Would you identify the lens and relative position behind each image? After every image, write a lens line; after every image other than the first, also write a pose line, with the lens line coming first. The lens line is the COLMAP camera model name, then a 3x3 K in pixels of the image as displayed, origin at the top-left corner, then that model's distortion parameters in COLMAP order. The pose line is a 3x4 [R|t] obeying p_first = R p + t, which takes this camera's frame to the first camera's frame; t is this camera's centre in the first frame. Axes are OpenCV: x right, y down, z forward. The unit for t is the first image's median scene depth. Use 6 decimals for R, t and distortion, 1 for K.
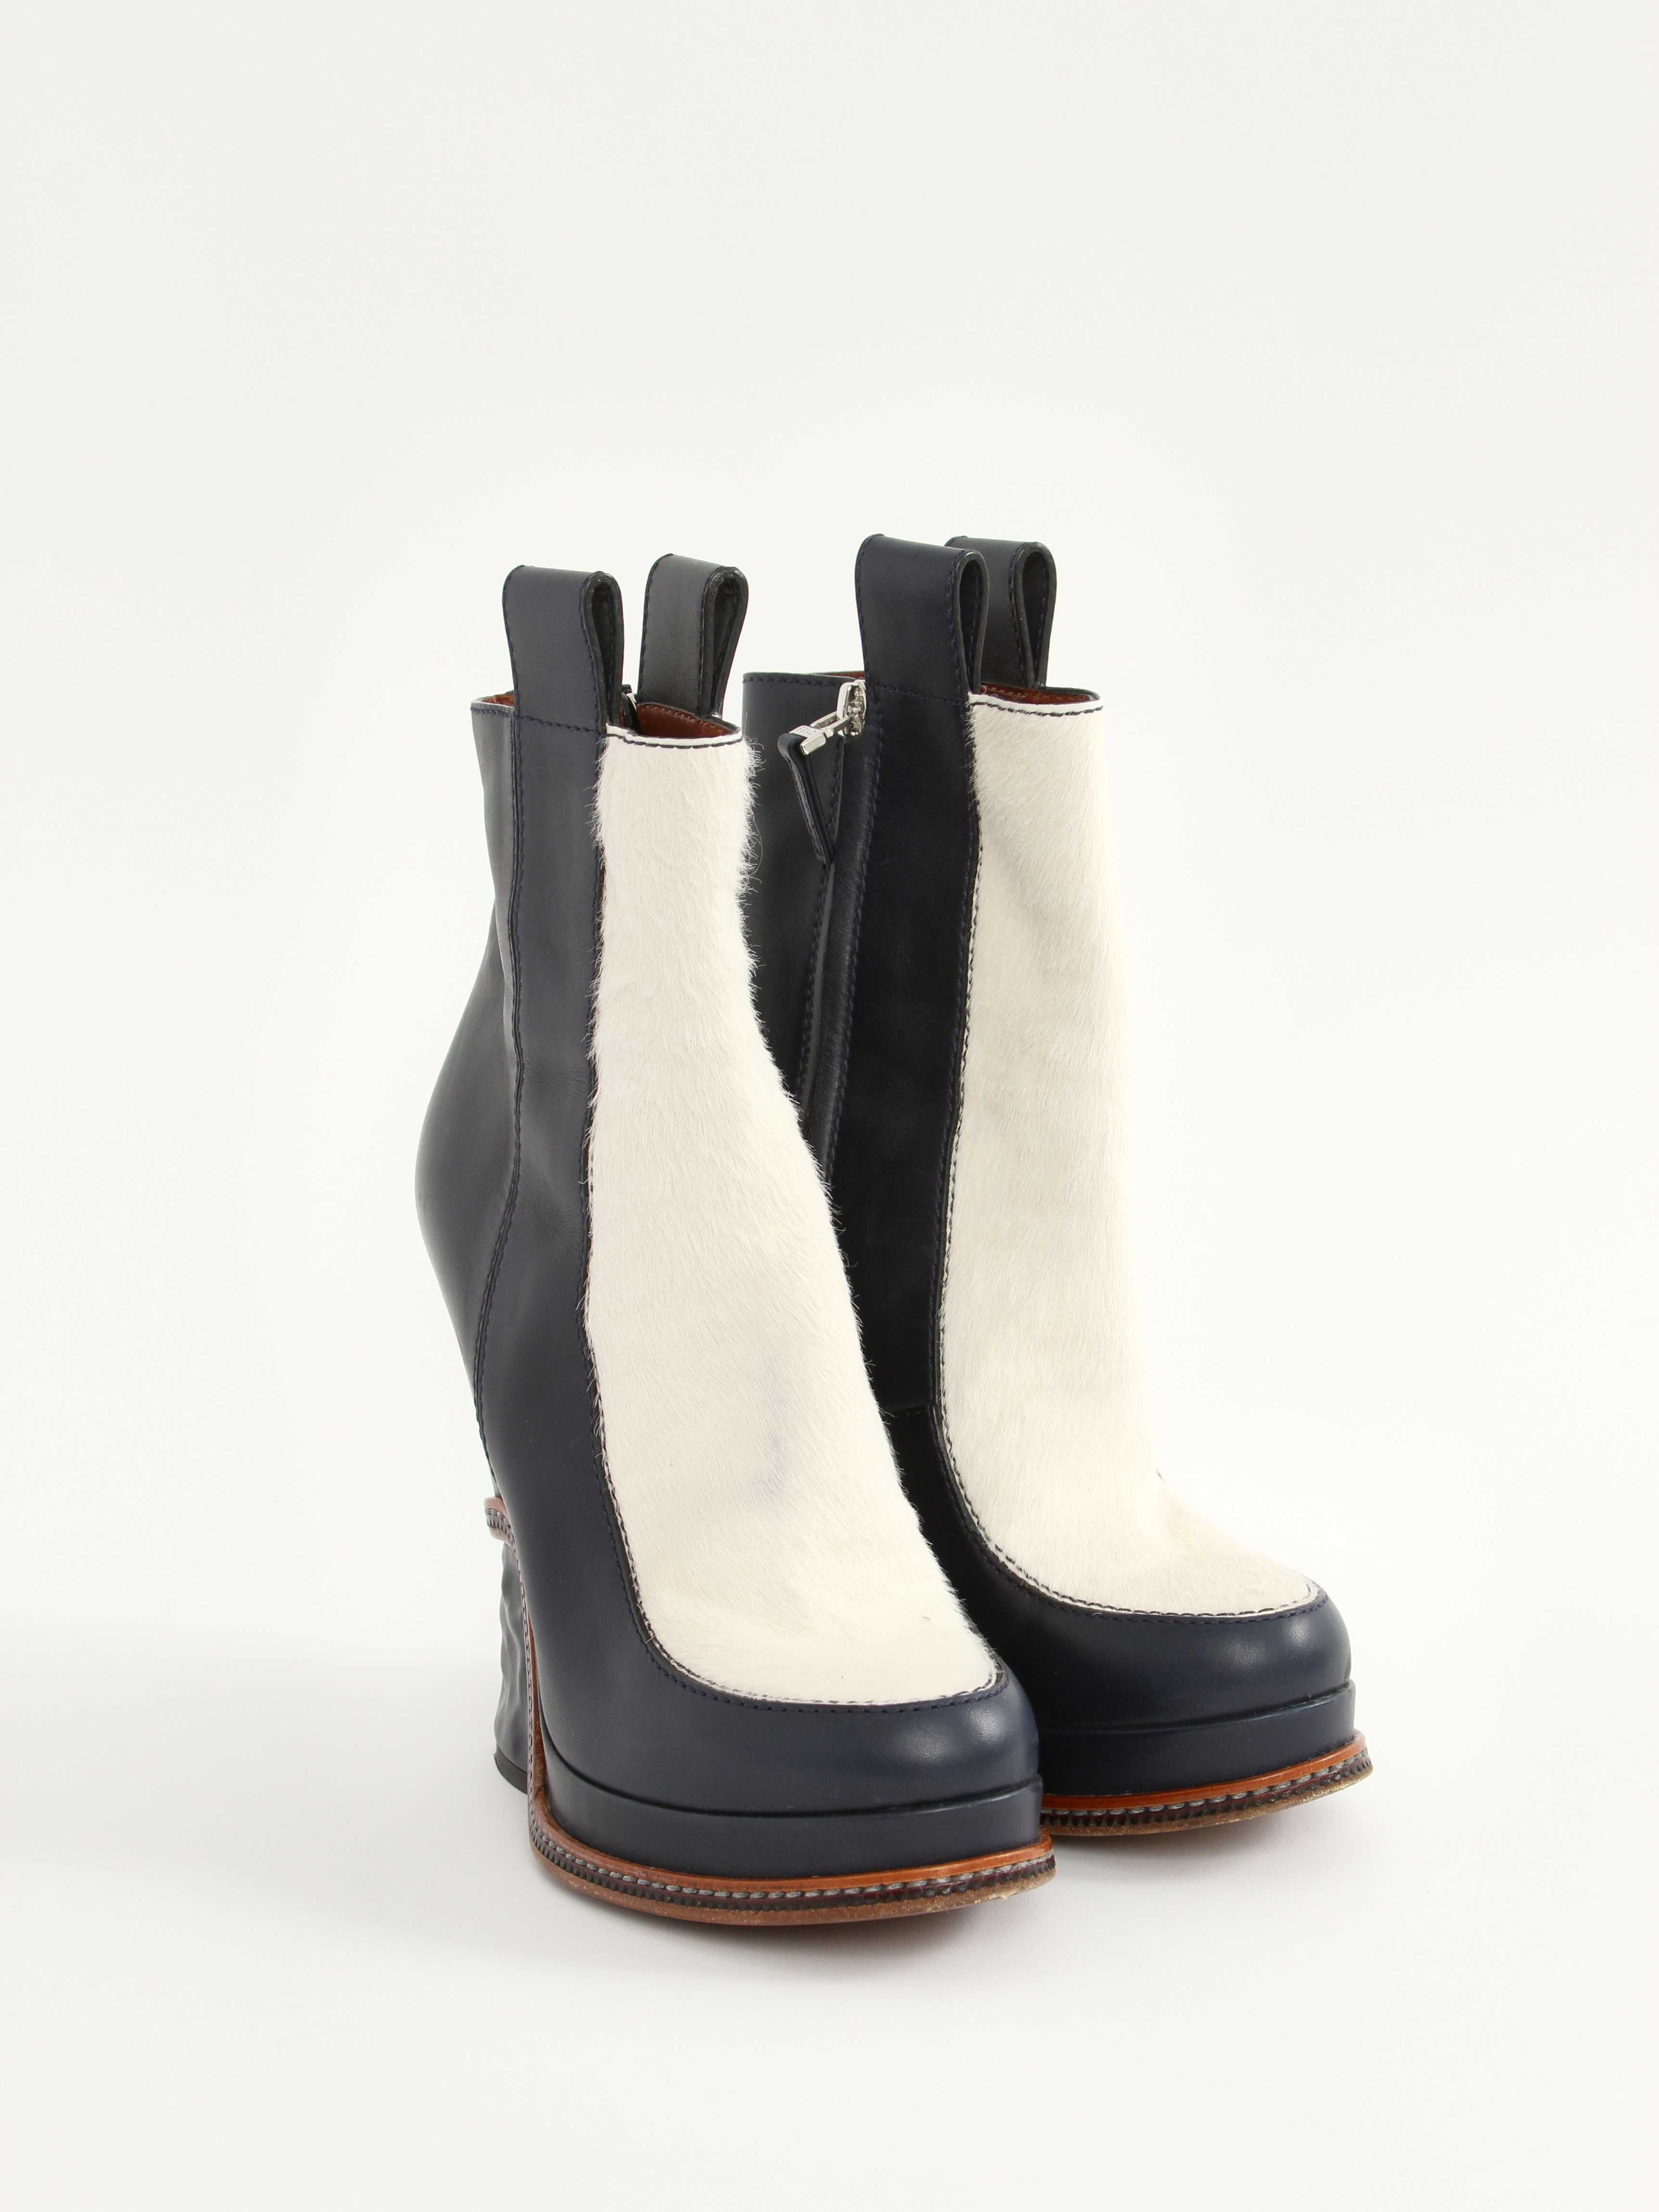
lens RADIAL K [[4064.6, 0, 826.2], [0, 4064.6, 1106.1], [0, 0, 1]] dist [-0.102243, 0.000000]
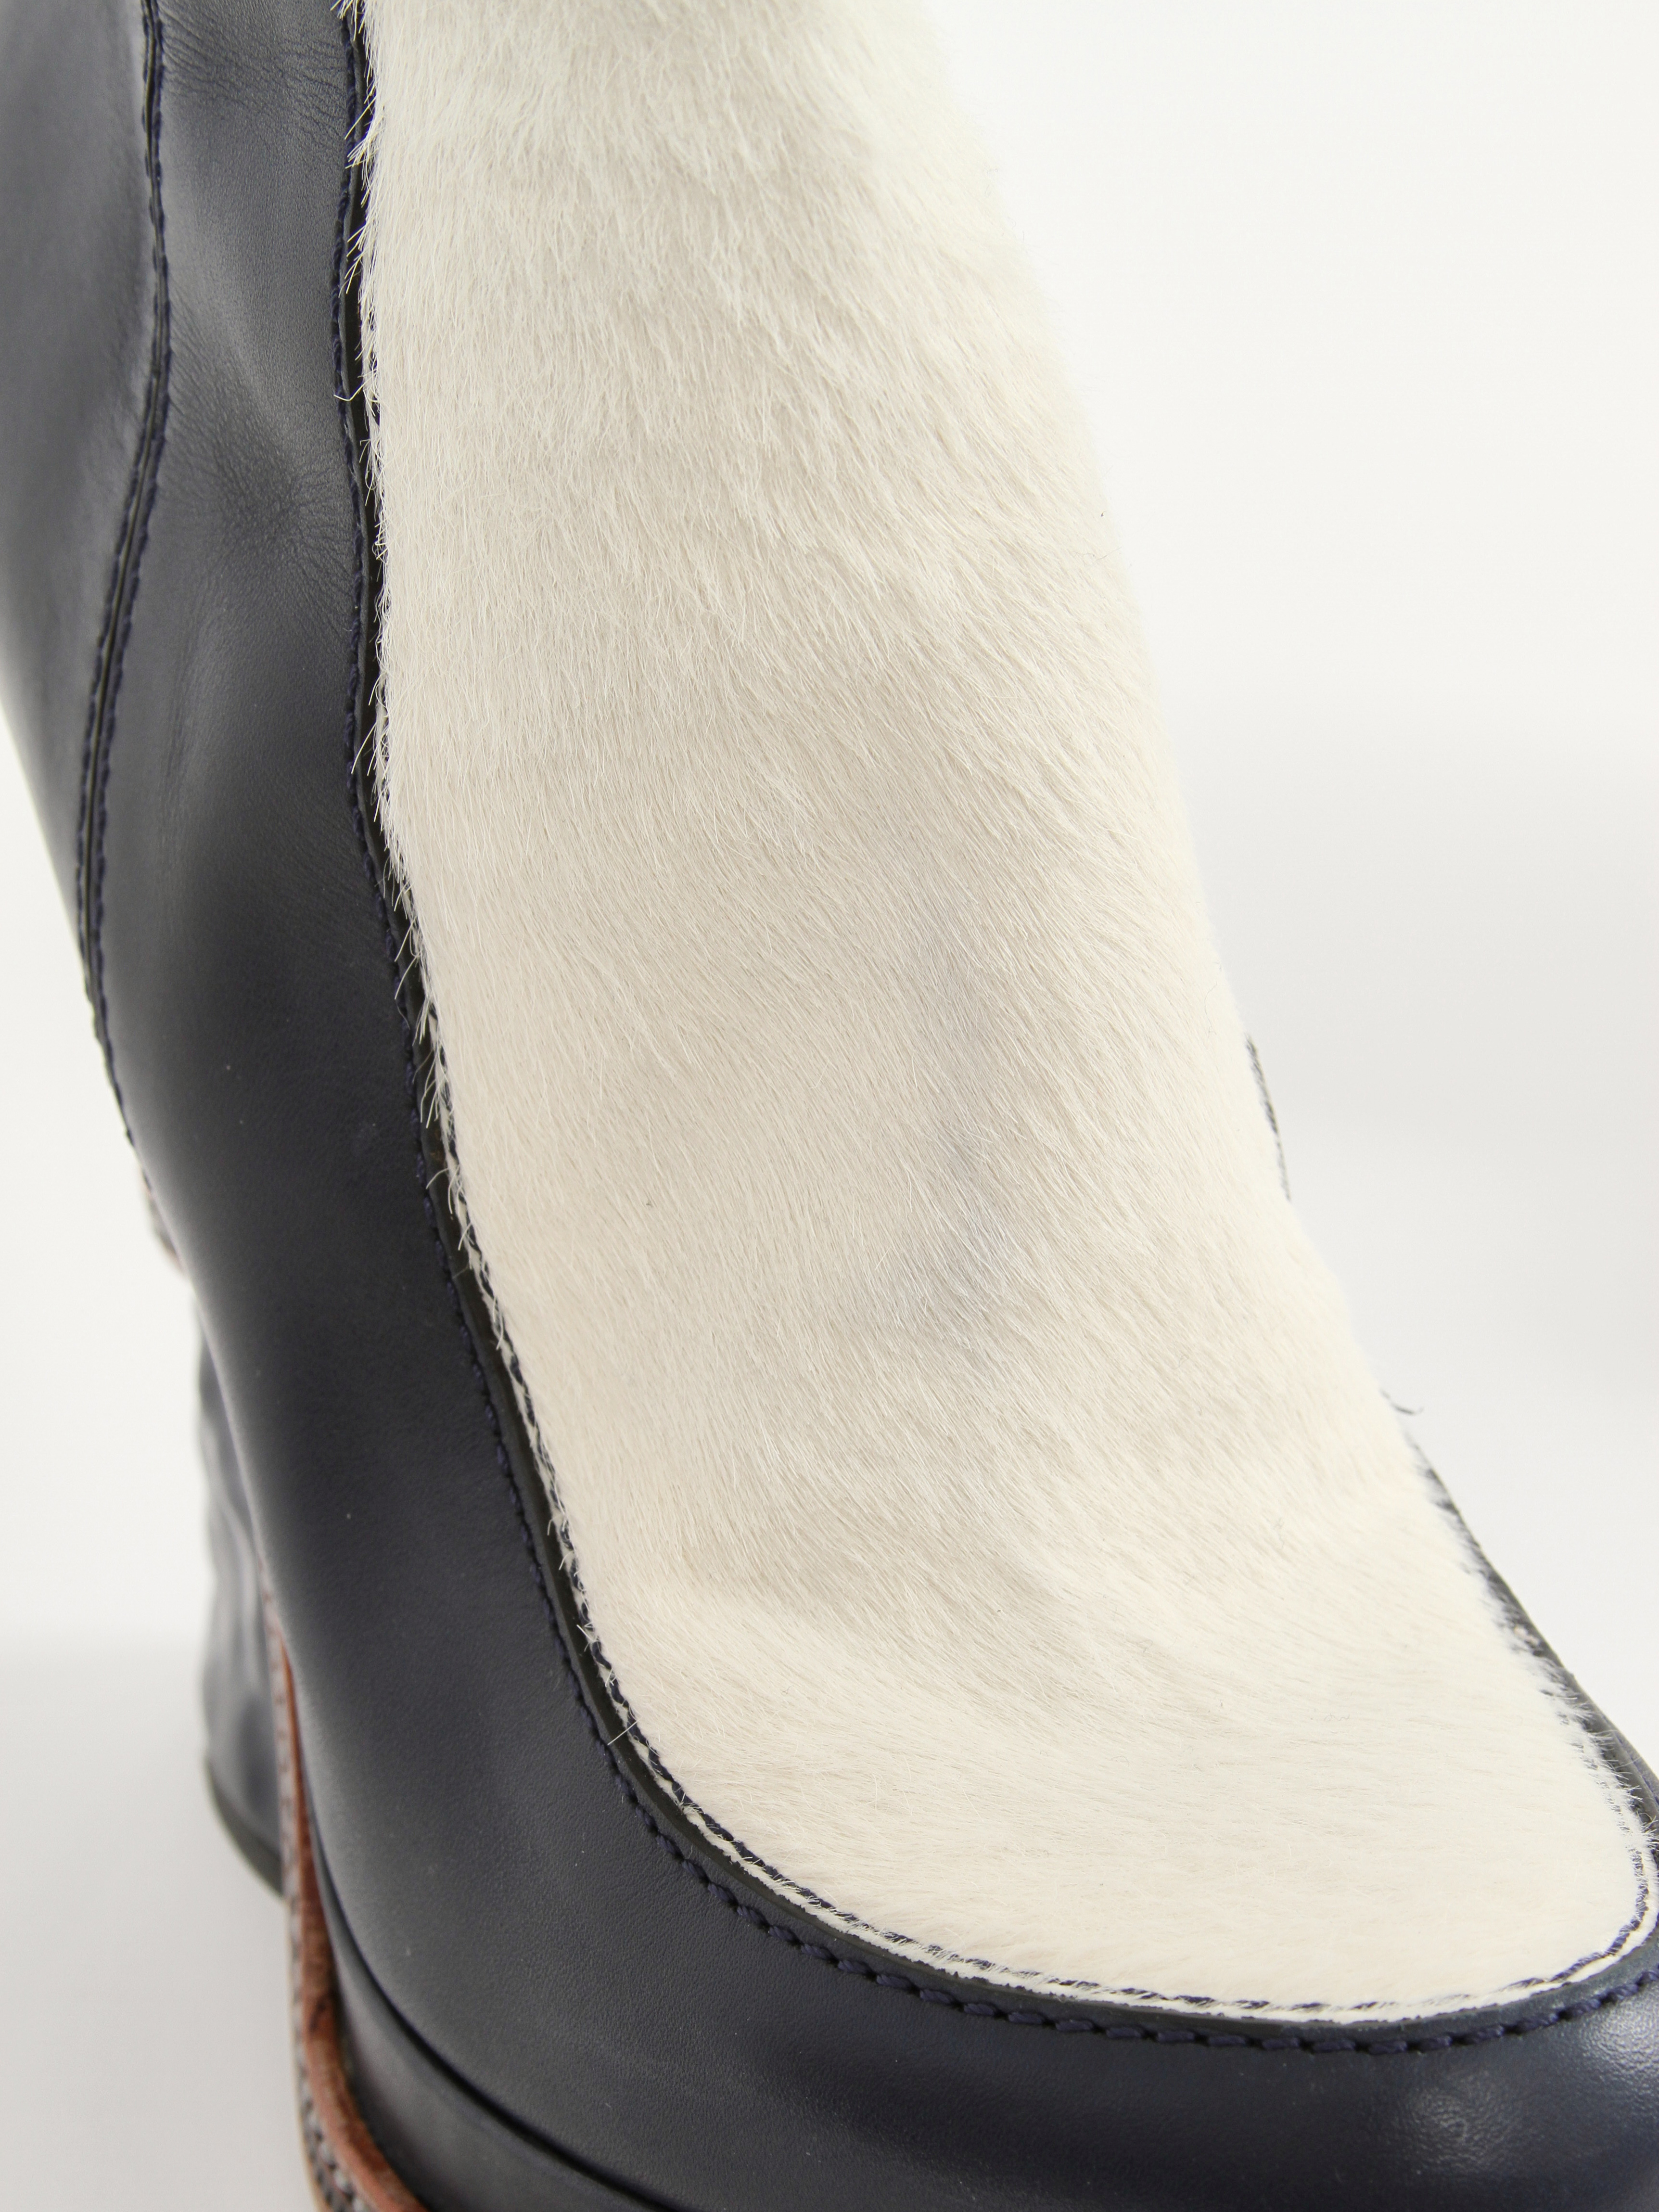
lens RADIAL K [[4068.4, 0, 830.7], [0, 4068.4, 1111.0], [0, 0, 1]] dist [-0.188454, 0.000000]
pose [[0.999038, -0.034157, 0.027514, -0.032011], [0.025108, 0.959741, 0.279763, -0.015505], [-0.035962, -0.278803, 0.959675, 0.669313]]
